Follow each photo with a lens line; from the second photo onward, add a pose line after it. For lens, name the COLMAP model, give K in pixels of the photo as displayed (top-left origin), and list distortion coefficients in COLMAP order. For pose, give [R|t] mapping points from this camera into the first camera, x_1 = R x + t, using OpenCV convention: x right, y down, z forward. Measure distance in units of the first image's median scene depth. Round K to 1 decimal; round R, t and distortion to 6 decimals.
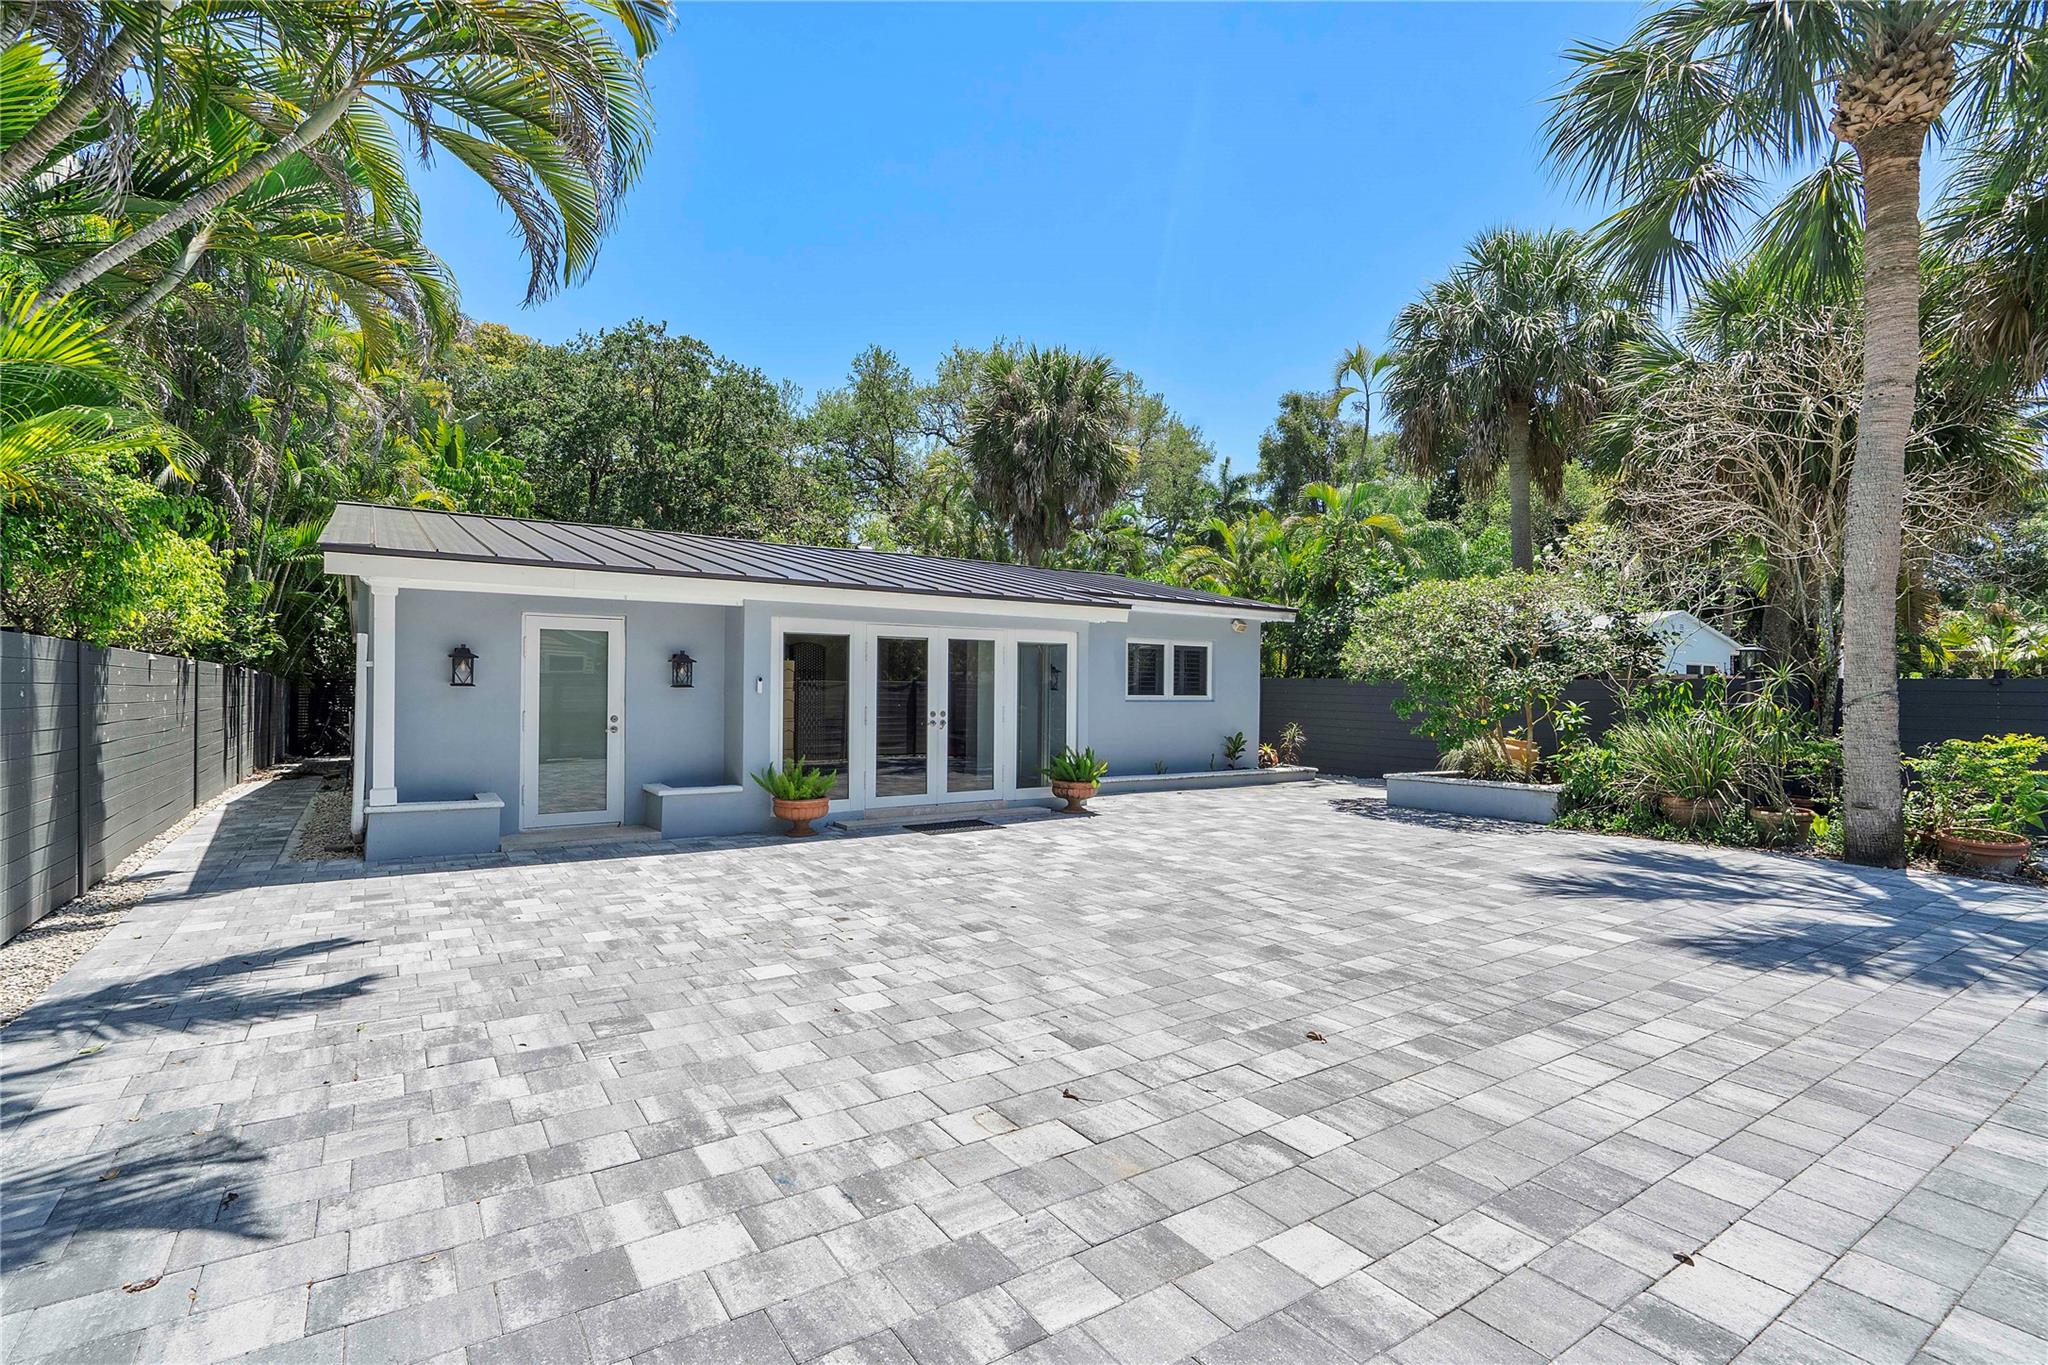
lens RADIAL K [[955.2, 0, 1019.0], [0, 955.2, 684.8], [0, 0, 1]] dist [0.001371, 0.001234]
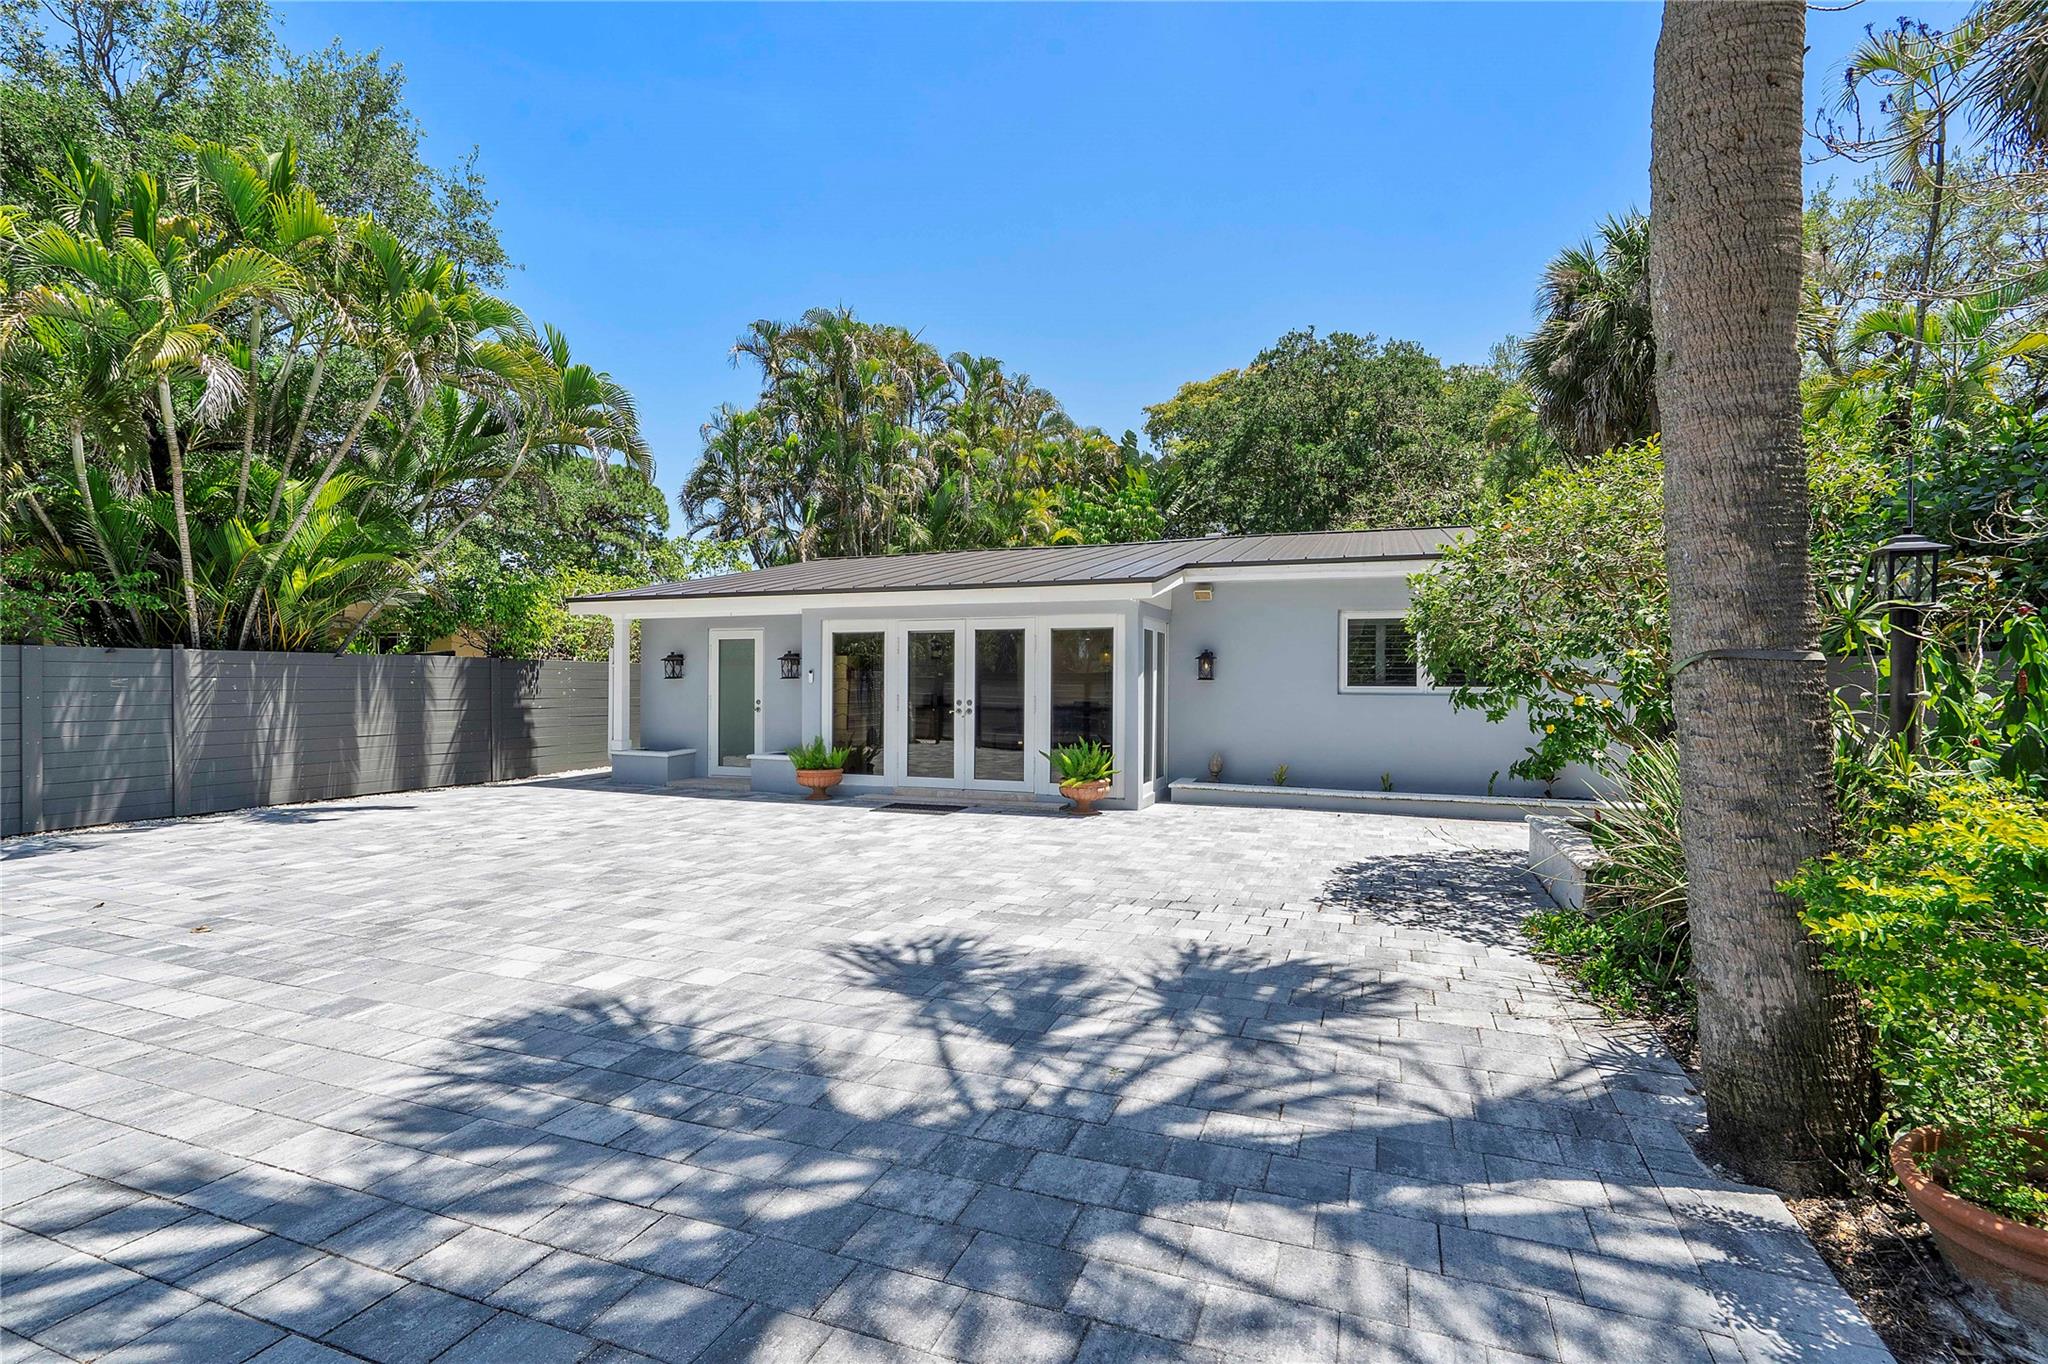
lens RADIAL K [[955.2, 0, 1036.5], [0, 955.2, 684.0], [0, 0, 1]] dist [0.001371, 0.001234]
pose [[0.570957, -0.004222, -0.820969, 0.873947], [0.004101, 0.999989, -0.002290, 0.013726], [0.820970, -0.002059, 0.570968, 0.501407]]
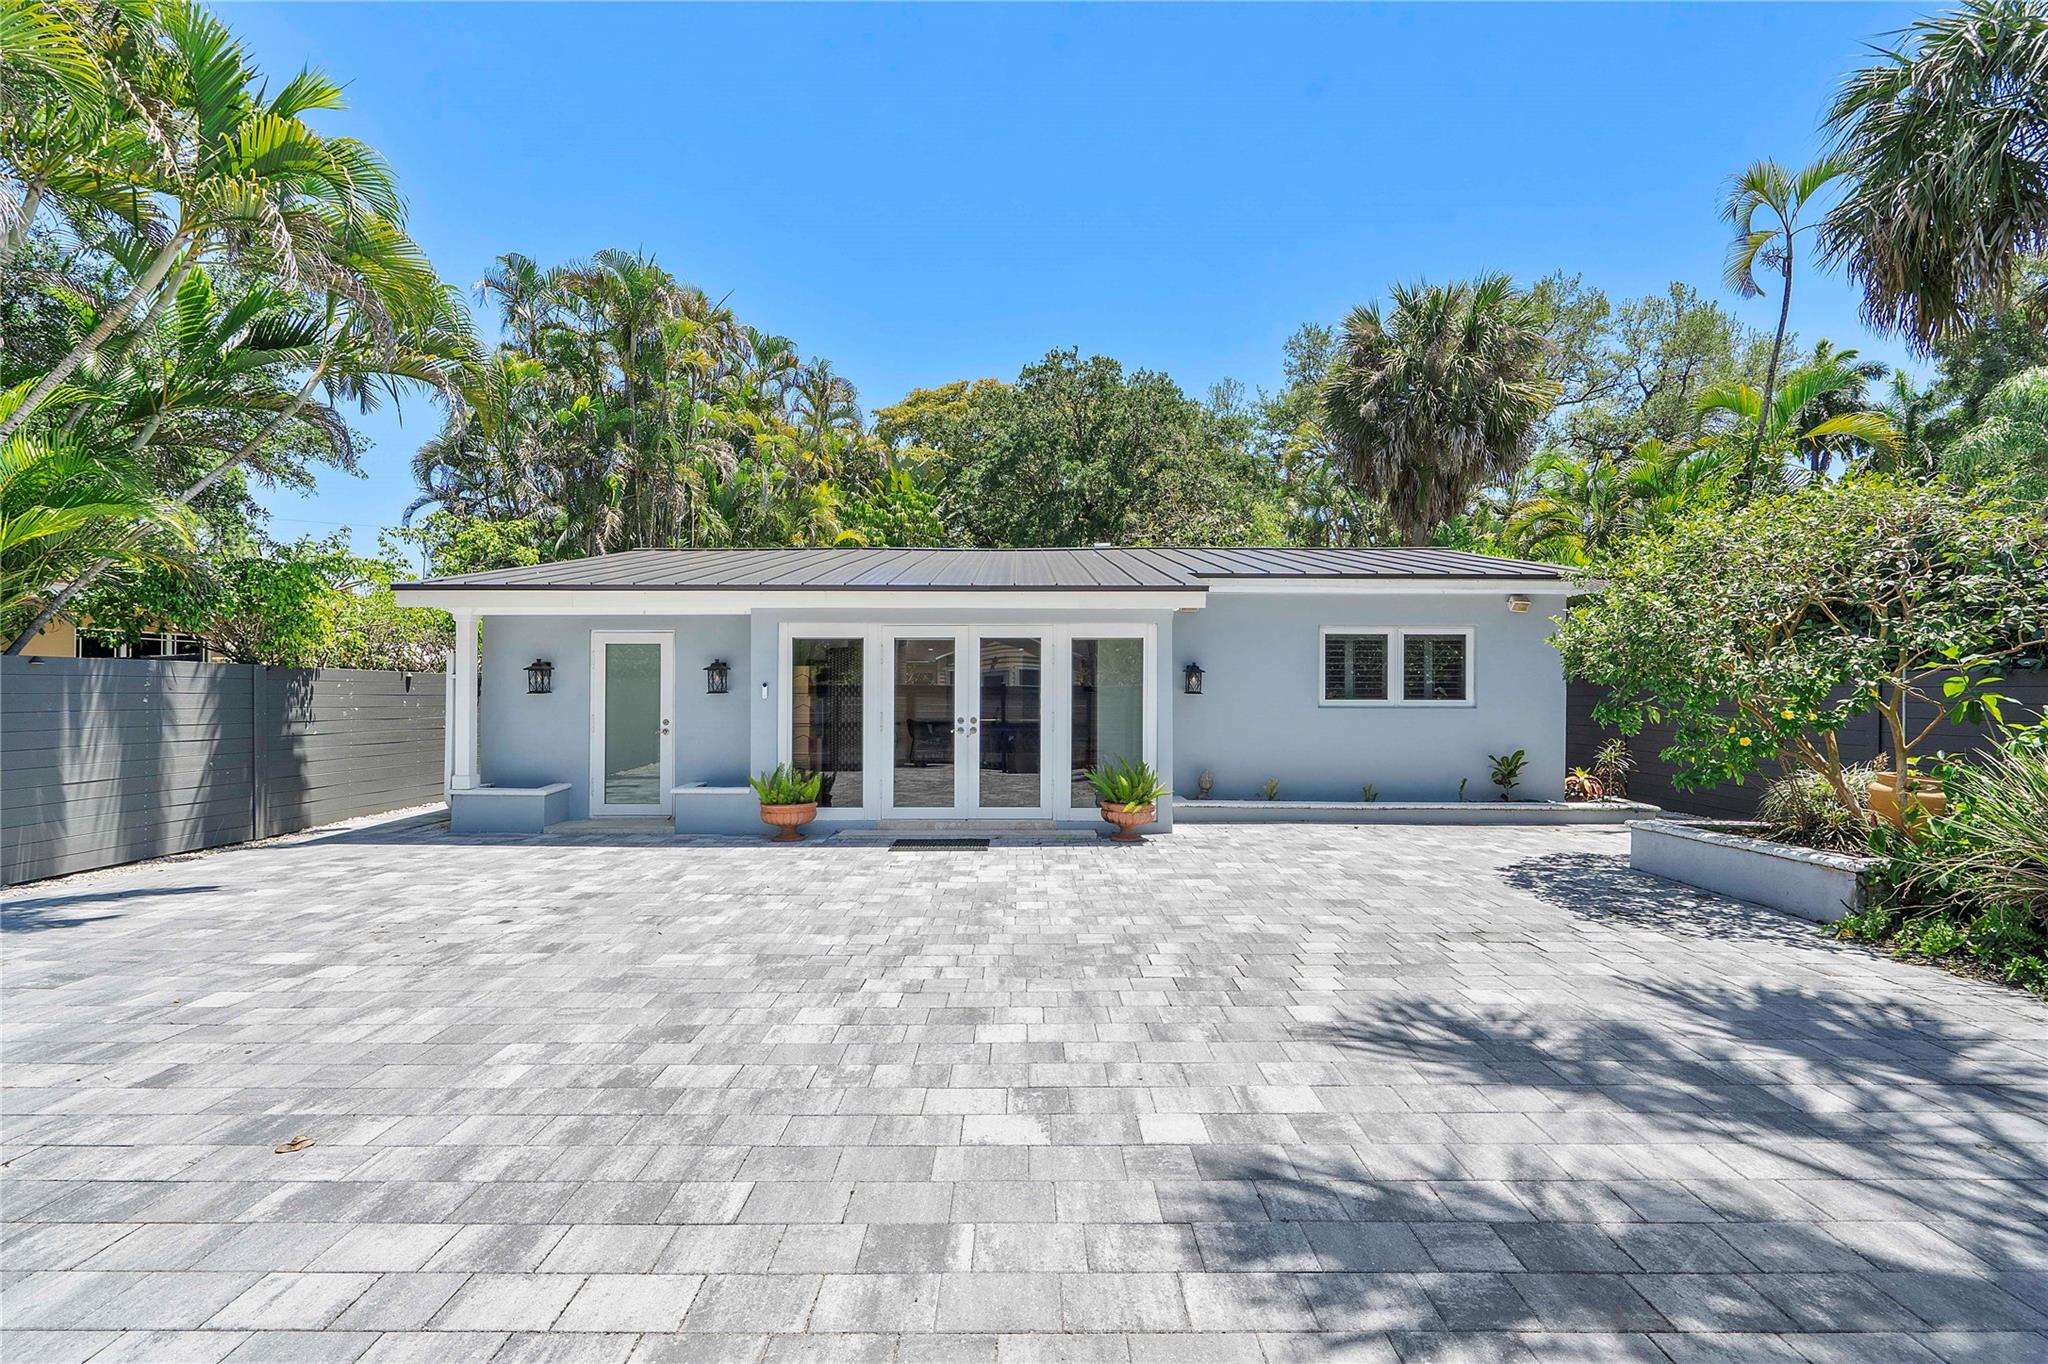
lens RADIAL K [[955.2, 0, 1028.7], [0, 955.2, 692.9], [0, 0, 1]] dist [0.001371, 0.001234]
pose [[0.825352, -0.007568, -0.564568, 0.516229], [0.008078, 0.999966, -0.001596, 0.006416], [0.564561, -0.003244, 0.825385, 0.294958]]
